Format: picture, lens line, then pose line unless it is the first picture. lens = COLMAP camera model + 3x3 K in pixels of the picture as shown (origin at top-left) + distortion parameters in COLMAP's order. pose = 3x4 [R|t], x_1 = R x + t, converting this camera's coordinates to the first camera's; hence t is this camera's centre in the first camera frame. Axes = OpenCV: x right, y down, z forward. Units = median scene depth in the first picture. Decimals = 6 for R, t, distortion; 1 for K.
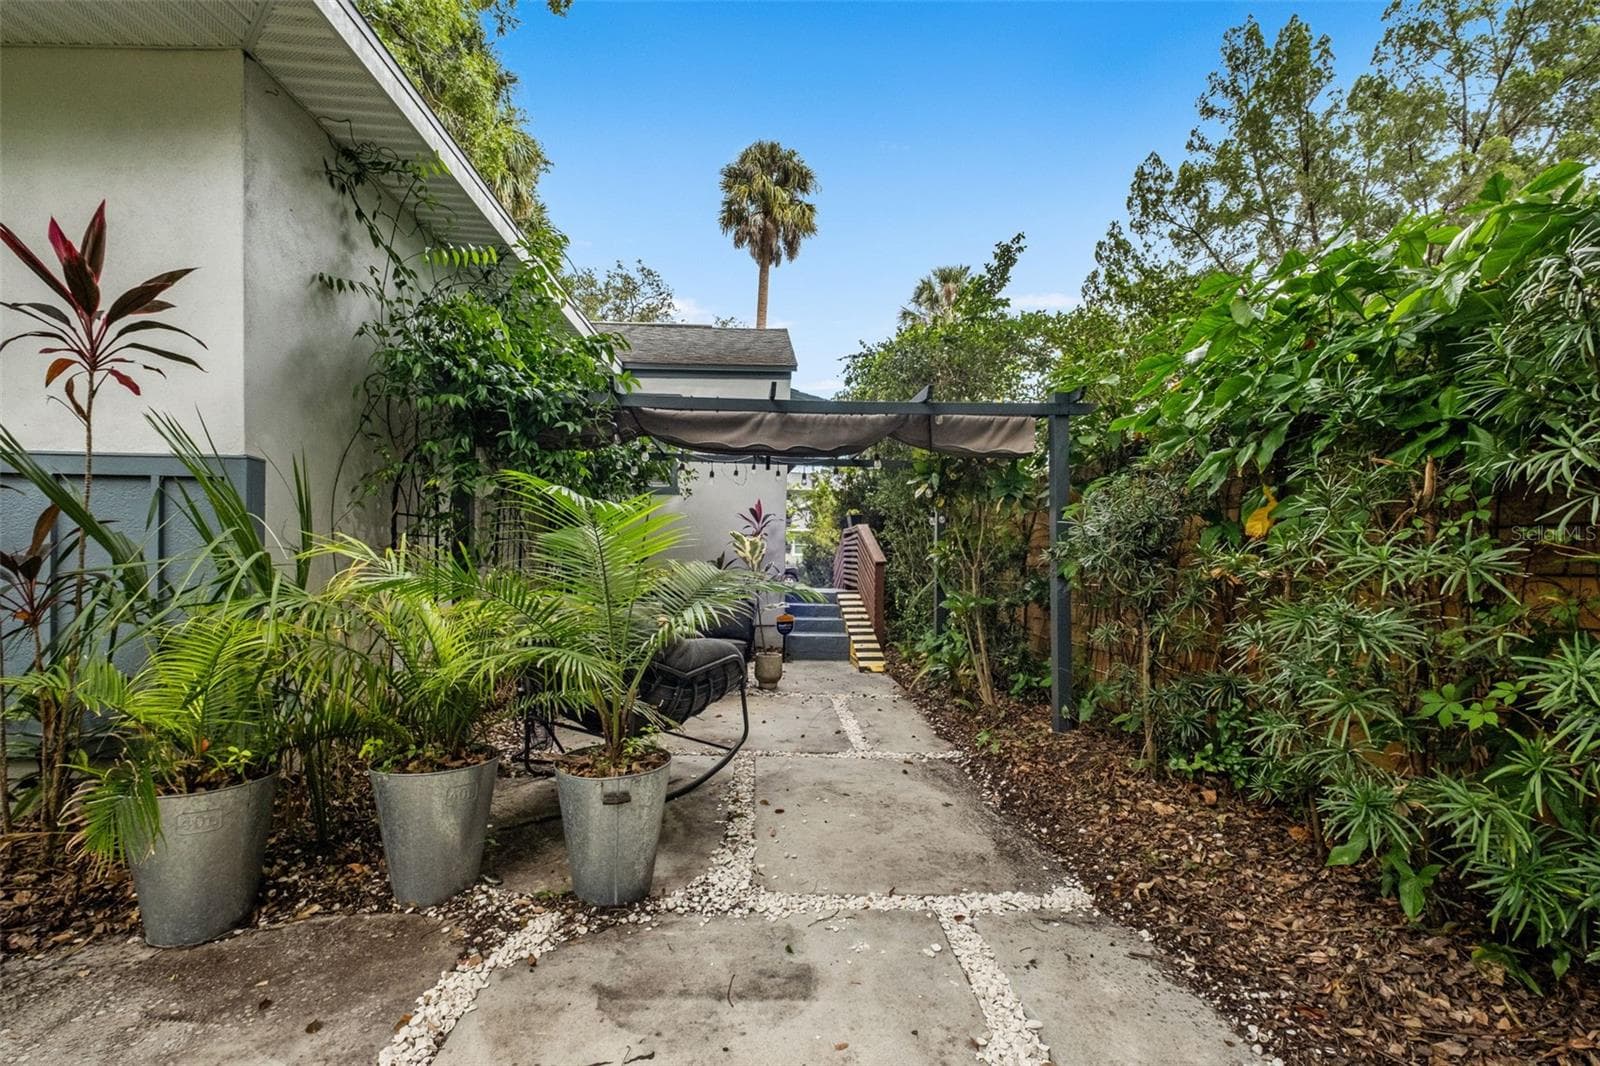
lens RADIAL K [[718.8, 0, 791.9], [0, 718.8, 565.1], [0, 0, 1]] dist [-0.002057, -0.000488]
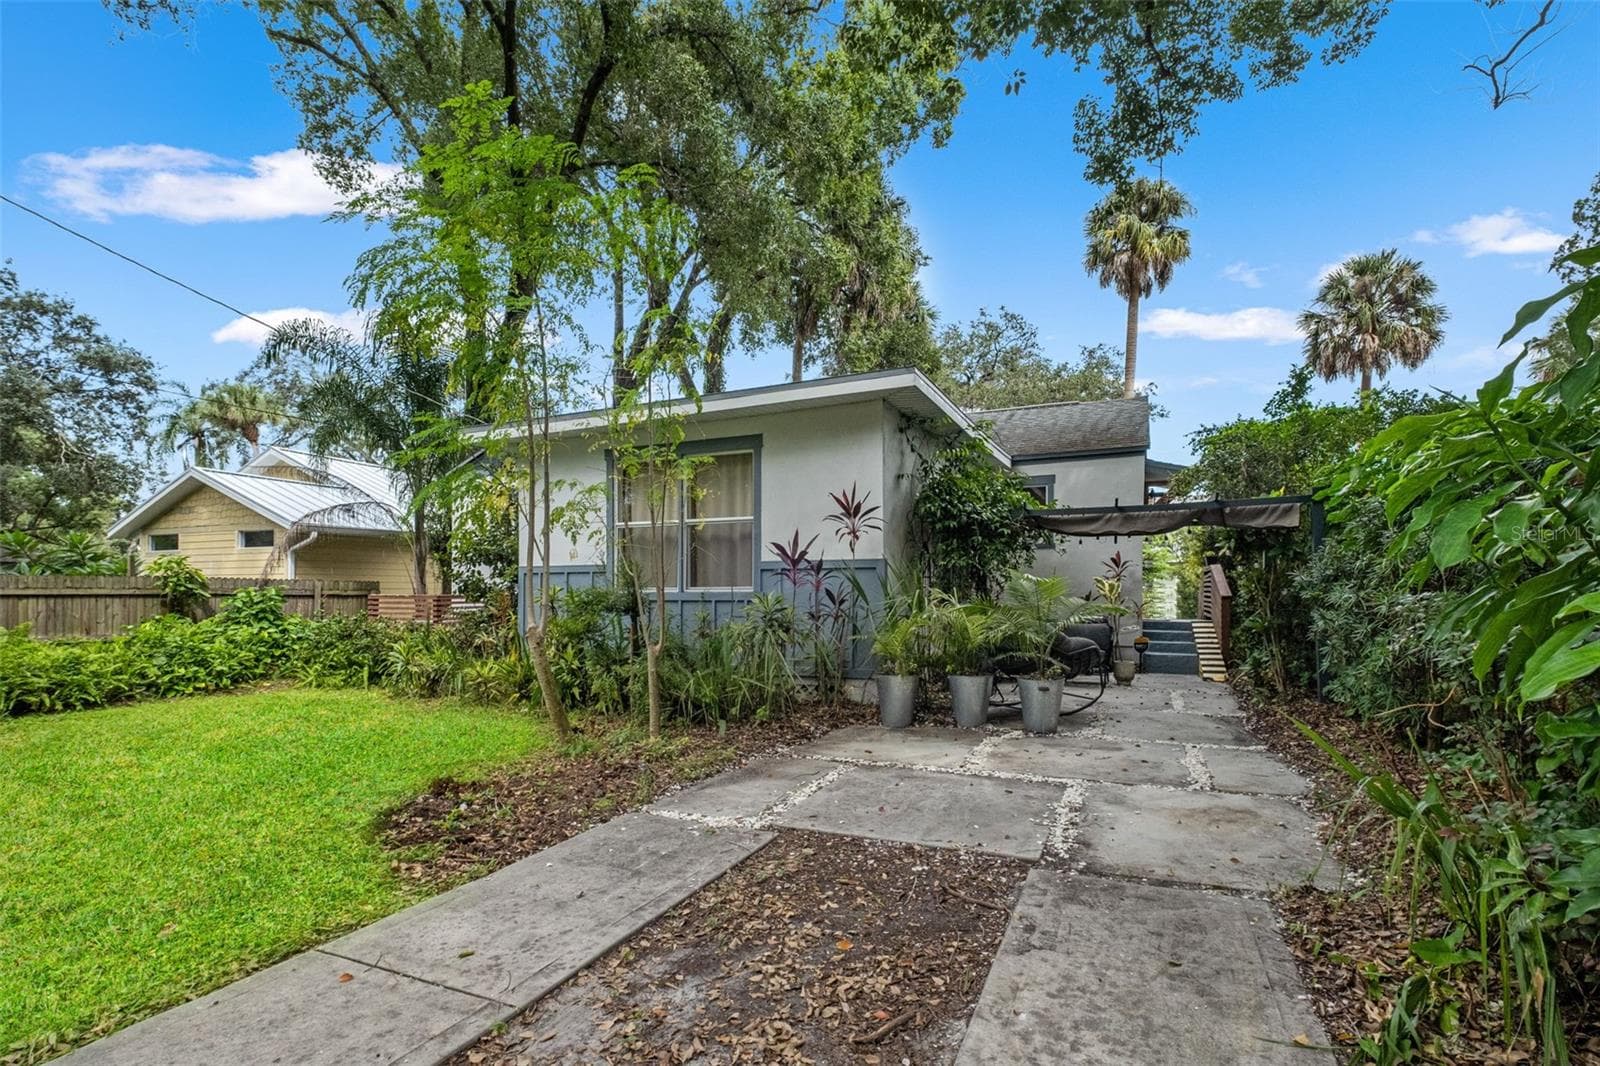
lens RADIAL K [[773.4, 0, 788.6], [0, 773.4, 597.0], [0, 0, 1]] dist [0.004488, -0.000591]
pose [[0.890536, -0.013044, -0.454726, 0.055765], [0.010006, 0.999909, -0.009086, 0.001552], [0.454803, 0.003541, 0.890585, -0.504418]]
